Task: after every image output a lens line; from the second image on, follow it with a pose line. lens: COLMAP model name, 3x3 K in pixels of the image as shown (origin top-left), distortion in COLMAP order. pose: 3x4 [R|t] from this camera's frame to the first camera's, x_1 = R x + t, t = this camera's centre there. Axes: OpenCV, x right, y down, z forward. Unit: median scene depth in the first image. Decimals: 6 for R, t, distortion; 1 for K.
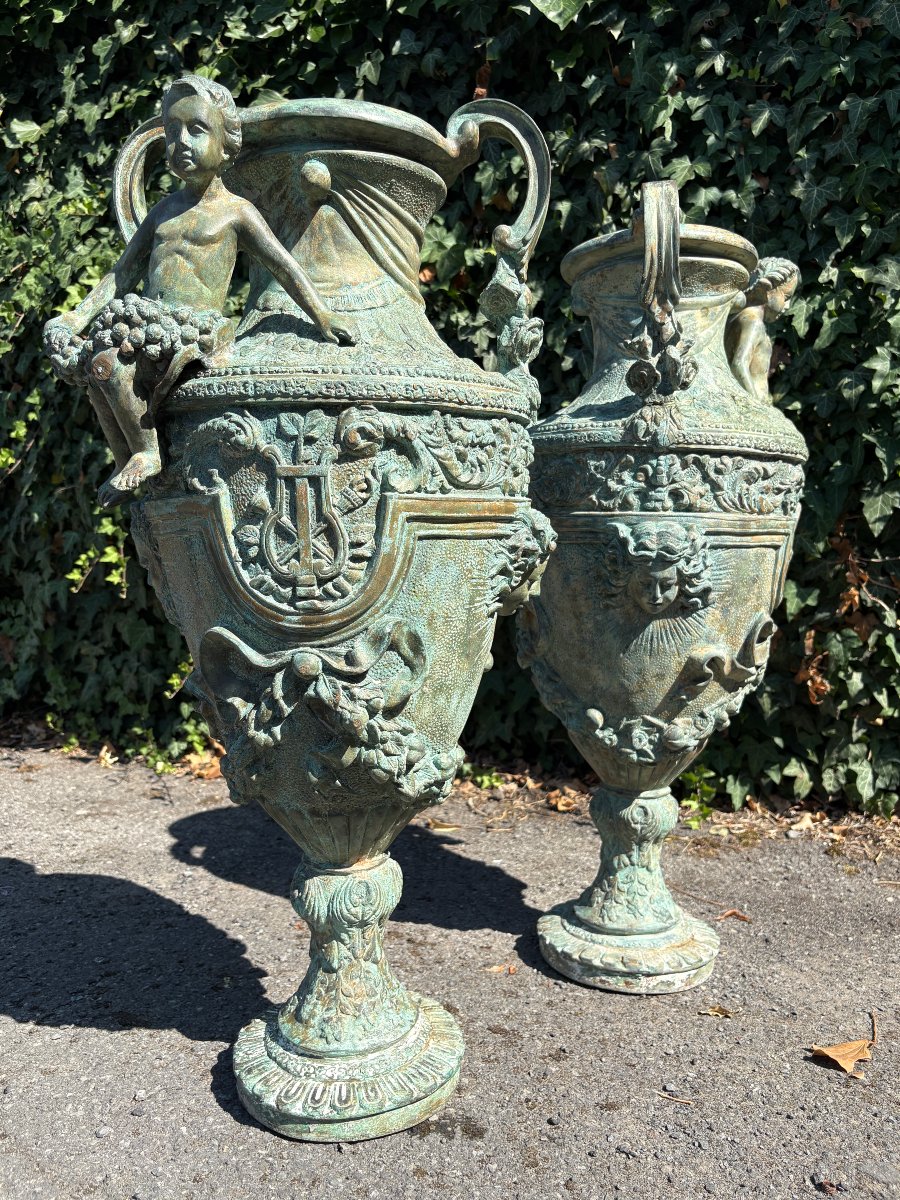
lens RADIAL K [[971.6, 0, 451.0], [0, 971.6, 601.7], [0, 0, 1]] dist [0.040015, -0.050985]
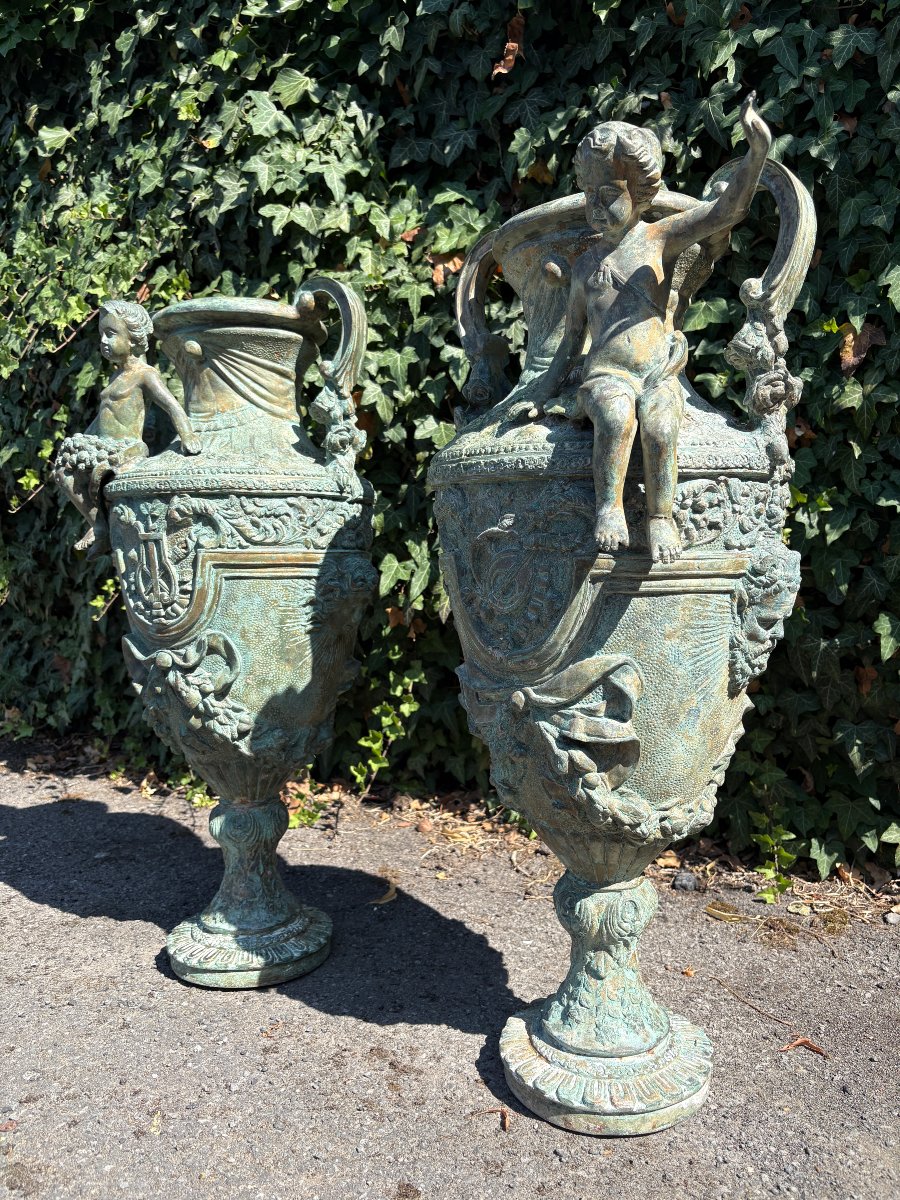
lens RADIAL K [[925.7, 0, 451.7], [0, 925.7, 604.1], [0, 0, 1]] dist [0.058064, -0.072303]
pose [[0.991413, -0.006502, -0.130604, 0.088697], [0.008255, 0.999883, 0.012886, -0.041743], [0.130505, -0.013854, 0.991351, 0.177323]]
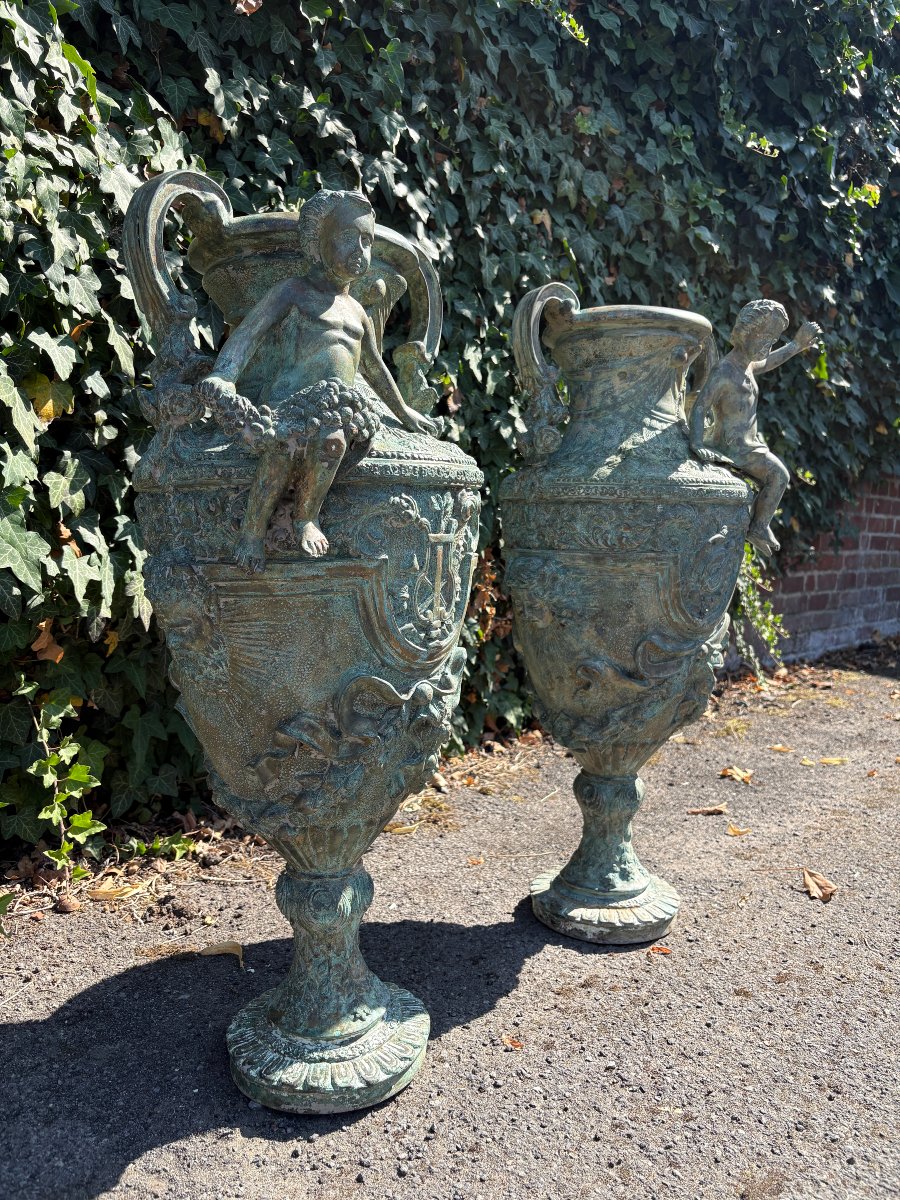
lens RADIAL K [[925.7, 0, 459.4], [0, 925.7, 601.7], [0, 0, 1]] dist [0.058064, -0.072303]
pose [[0.293551, -0.088162, 0.951869, -0.737283], [0.031626, 0.996089, 0.082504, -0.091945], [-0.955420, 0.005885, 0.295191, 0.663481]]
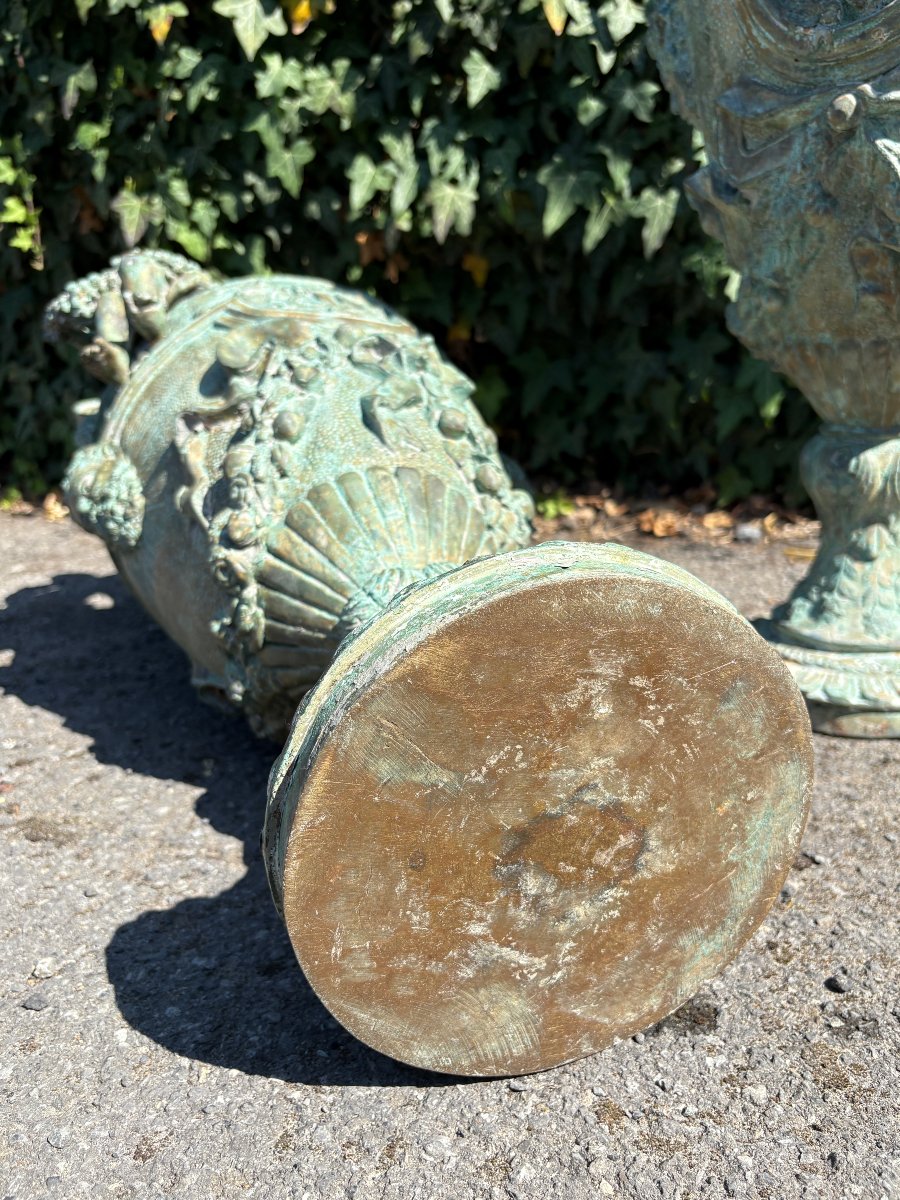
lens RADIAL K [[971.6, 0, 455.4], [0, 971.6, 601.3], [0, 0, 1]] dist [0.040015, -0.050985]
pose [[0.999043, -0.043704, -0.001791, -0.048920], [0.043185, 0.979022, 0.199128, 0.123009], [-0.006949, -0.199015, 0.979972, 0.298455]]
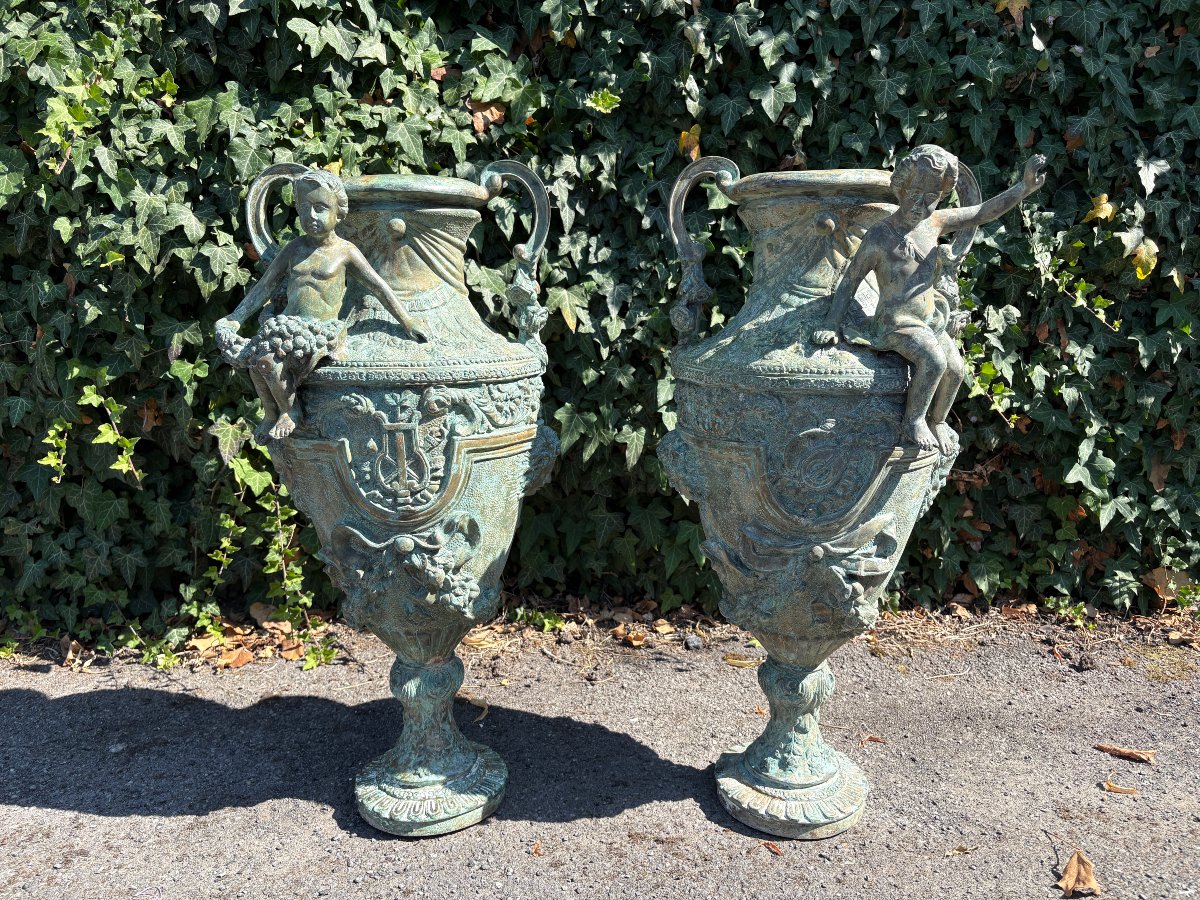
lens RADIAL K [[925.7, 0, 605.5], [0, 925.7, 455.5], [0, 0, 1]] dist [0.058064, -0.072303]
pose [[0.895006, -0.087049, 0.437477, -0.387528], [0.024736, 0.988949, 0.146176, -0.160260], [-0.445367, -0.120007, 0.887269, 0.153591]]
